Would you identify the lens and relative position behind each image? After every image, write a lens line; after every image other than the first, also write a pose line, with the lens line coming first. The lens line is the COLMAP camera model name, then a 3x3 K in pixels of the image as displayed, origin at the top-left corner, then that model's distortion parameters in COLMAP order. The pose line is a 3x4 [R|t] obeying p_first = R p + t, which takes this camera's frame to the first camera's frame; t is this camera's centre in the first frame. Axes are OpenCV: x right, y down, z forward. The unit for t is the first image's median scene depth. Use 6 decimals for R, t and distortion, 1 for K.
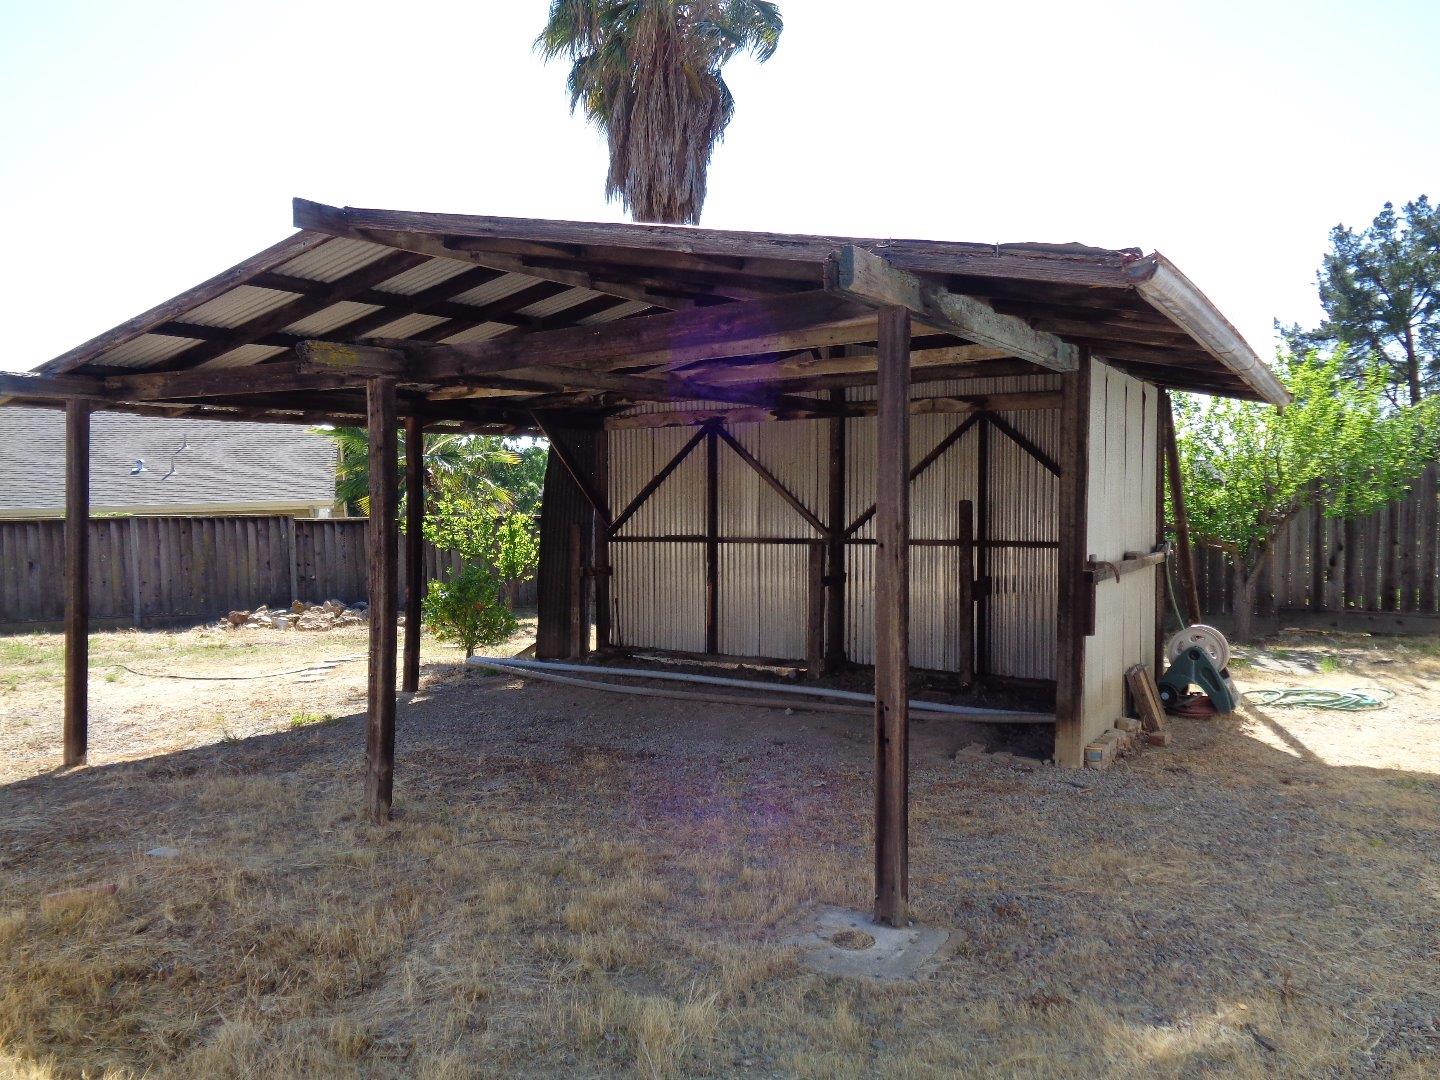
lens RADIAL K [[1151.8, 0, 720.0], [0, 1151.8, 540.0], [0, 0, 1]] dist [0.004533, 0.001022]
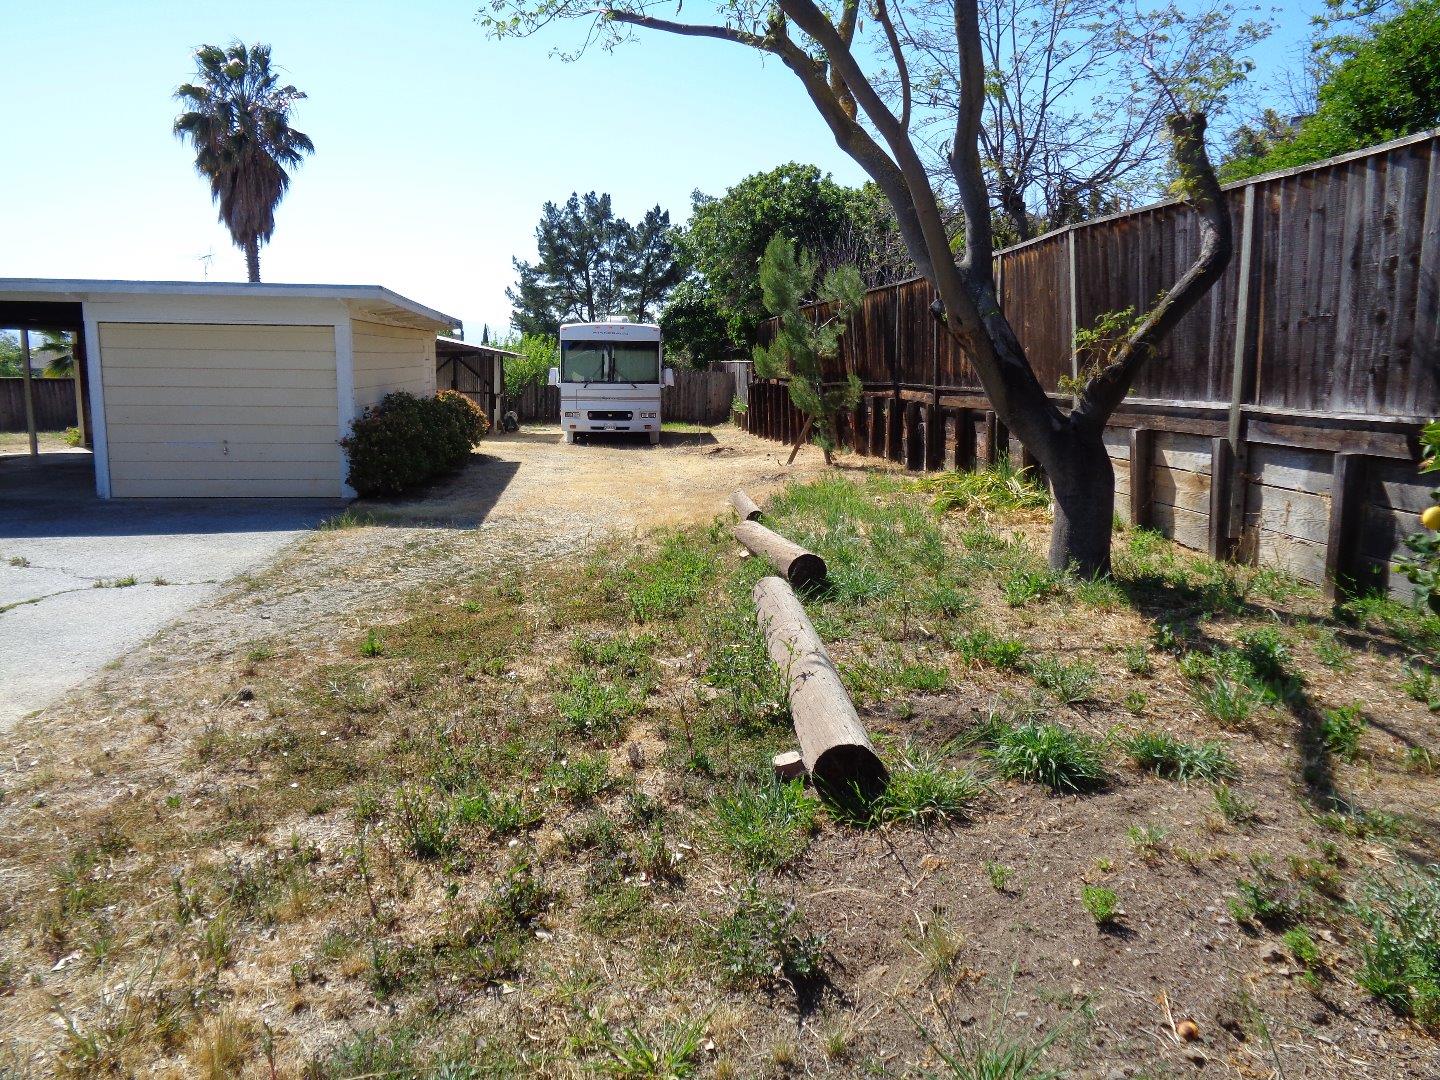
lens RADIAL K [[1090.6, 0, 712.1], [0, 1090.6, 522.2], [0, 0, 1]] dist [0.010482, 0.002242]
pose [[0.806914, -0.060194, 0.587594, -0.209204], [-0.004904, 0.994077, 0.108569, 0.005840], [-0.590649, -0.090487, 0.801839, -0.411422]]
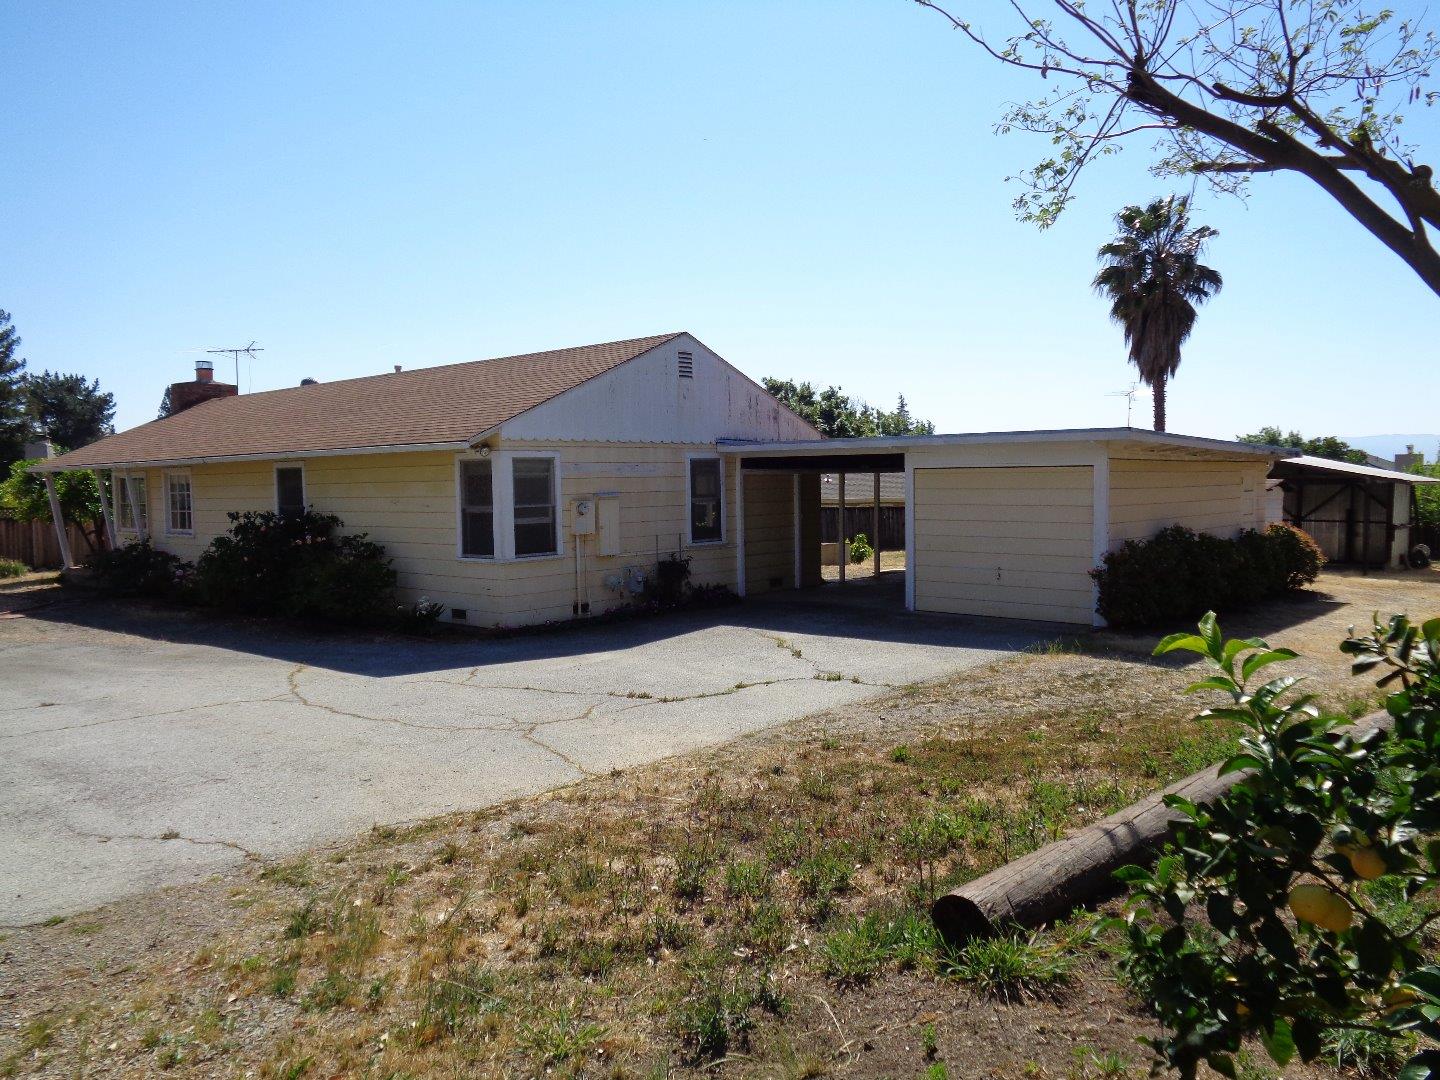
lens RADIAL K [[1080.4, 0, 719.1], [0, 1080.4, 512.2], [0, 0, 1]] dist [0.006611, 0.009918]
pose [[0.980520, 0.016869, -0.195692, -0.169165], [-0.017680, 0.999841, -0.002398, 0.002709], [0.195621, 0.005811, 0.980662, -0.433284]]
